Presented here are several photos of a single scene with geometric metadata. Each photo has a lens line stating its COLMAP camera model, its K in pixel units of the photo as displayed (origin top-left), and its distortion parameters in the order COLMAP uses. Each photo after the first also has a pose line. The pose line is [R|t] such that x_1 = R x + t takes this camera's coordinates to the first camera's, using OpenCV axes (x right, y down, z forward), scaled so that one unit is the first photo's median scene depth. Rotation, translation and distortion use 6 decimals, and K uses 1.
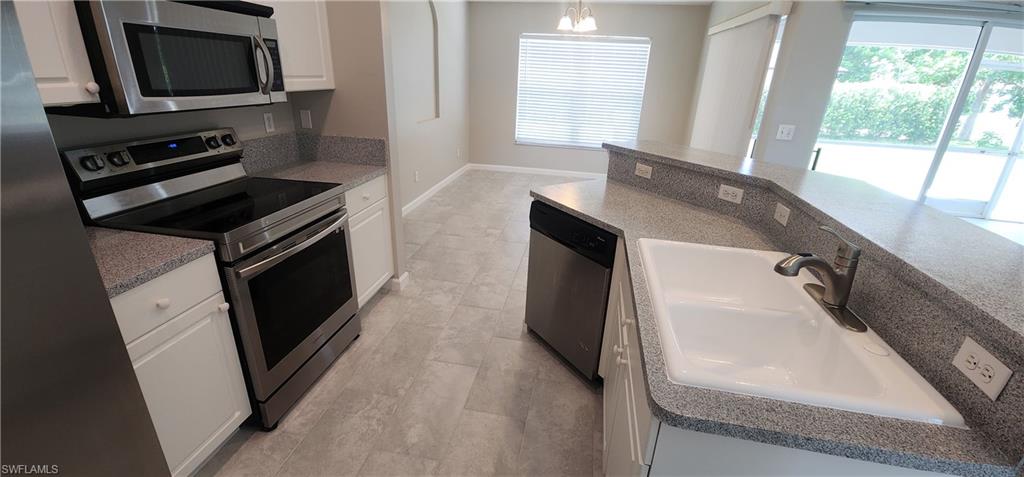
lens RADIAL K [[419.4, 0, 511.1], [0, 419.4, 234.6], [0, 0, 1]] dist [-0.004431, -0.000413]
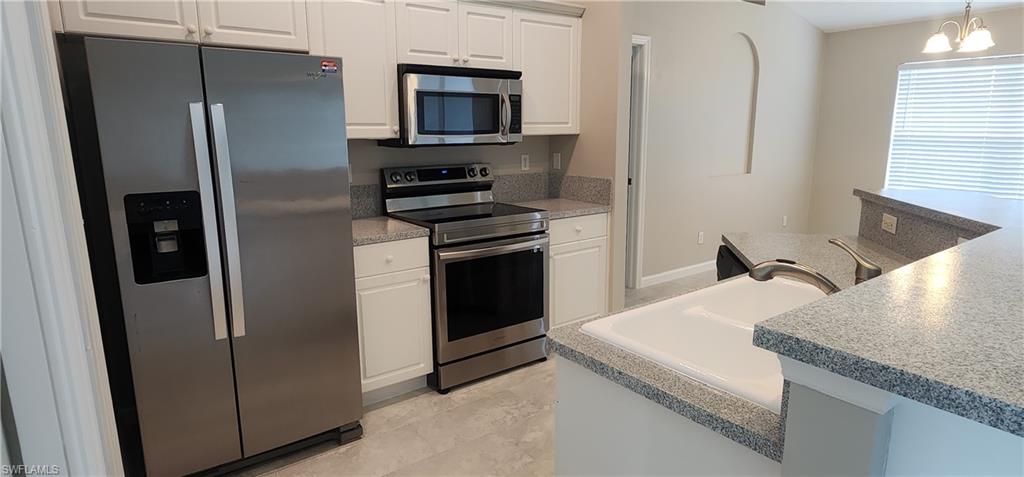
lens RADIAL K [[557.8, 0, 507.3], [0, 557.8, 228.5], [0, 0, 1]] dist [-0.006841, -0.000047]
pose [[0.730723, 0.078292, -0.678170, 0.572121], [-0.213058, 0.969937, -0.117594, 0.132955], [0.648576, 0.230418, 0.725436, -0.159826]]
